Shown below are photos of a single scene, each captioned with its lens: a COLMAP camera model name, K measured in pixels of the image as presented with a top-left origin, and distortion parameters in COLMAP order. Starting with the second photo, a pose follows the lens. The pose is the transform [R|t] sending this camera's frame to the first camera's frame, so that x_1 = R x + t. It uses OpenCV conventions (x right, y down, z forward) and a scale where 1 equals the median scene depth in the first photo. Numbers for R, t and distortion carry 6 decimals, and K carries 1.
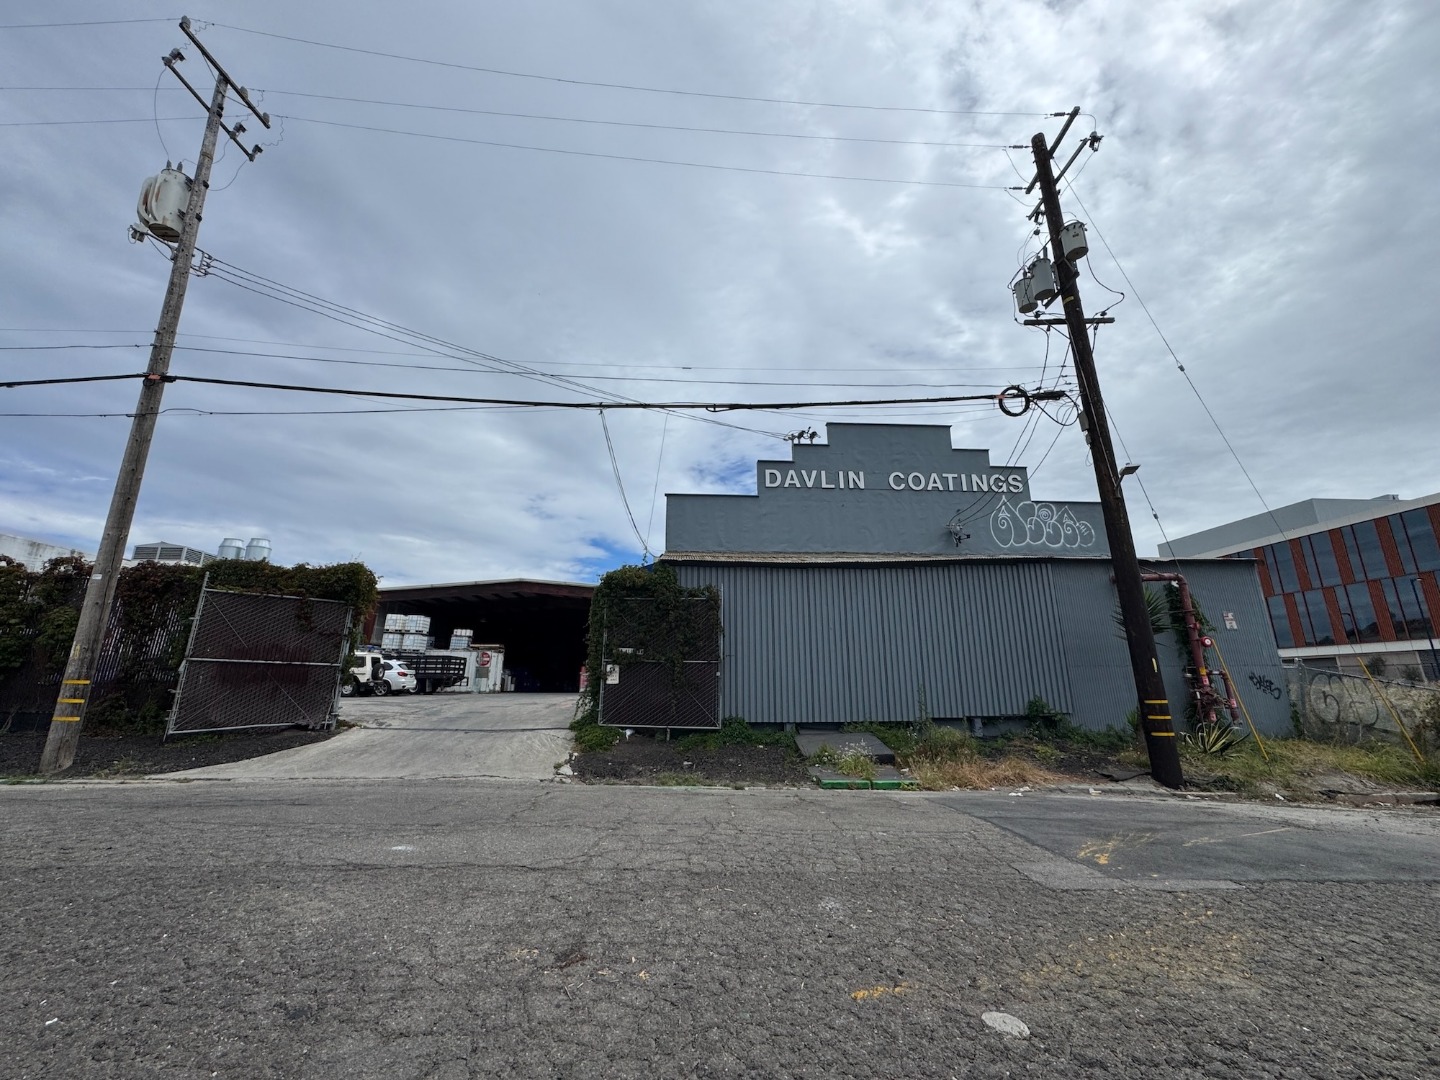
lens RADIAL K [[591.4, 0, 715.9], [0, 591.4, 536.9], [0, 0, 1]] dist [-0.001699, -0.000191]
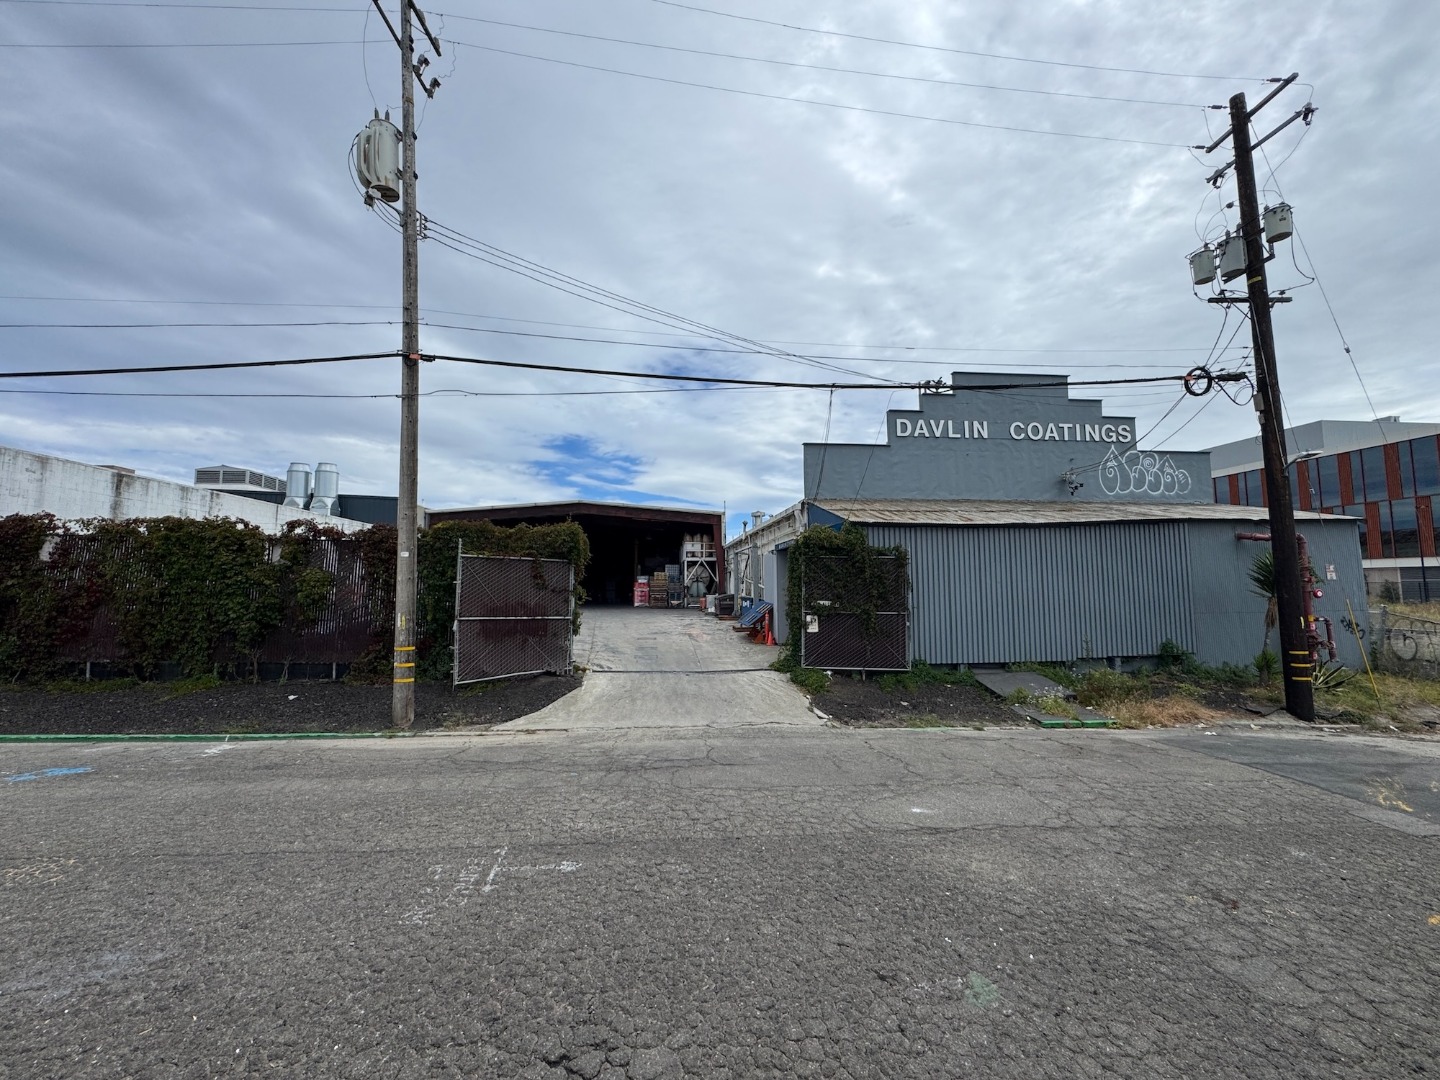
lens RADIAL K [[591.4, 0, 720.2], [0, 591.4, 542.6], [0, 0, 1]] dist [-0.001699, -0.000191]
pose [[0.999113, 0.000434, 0.042101, -0.402184], [-0.007839, 0.984383, 0.175864, -0.118833], [-0.041368, -0.176038, 0.983514, -0.076830]]
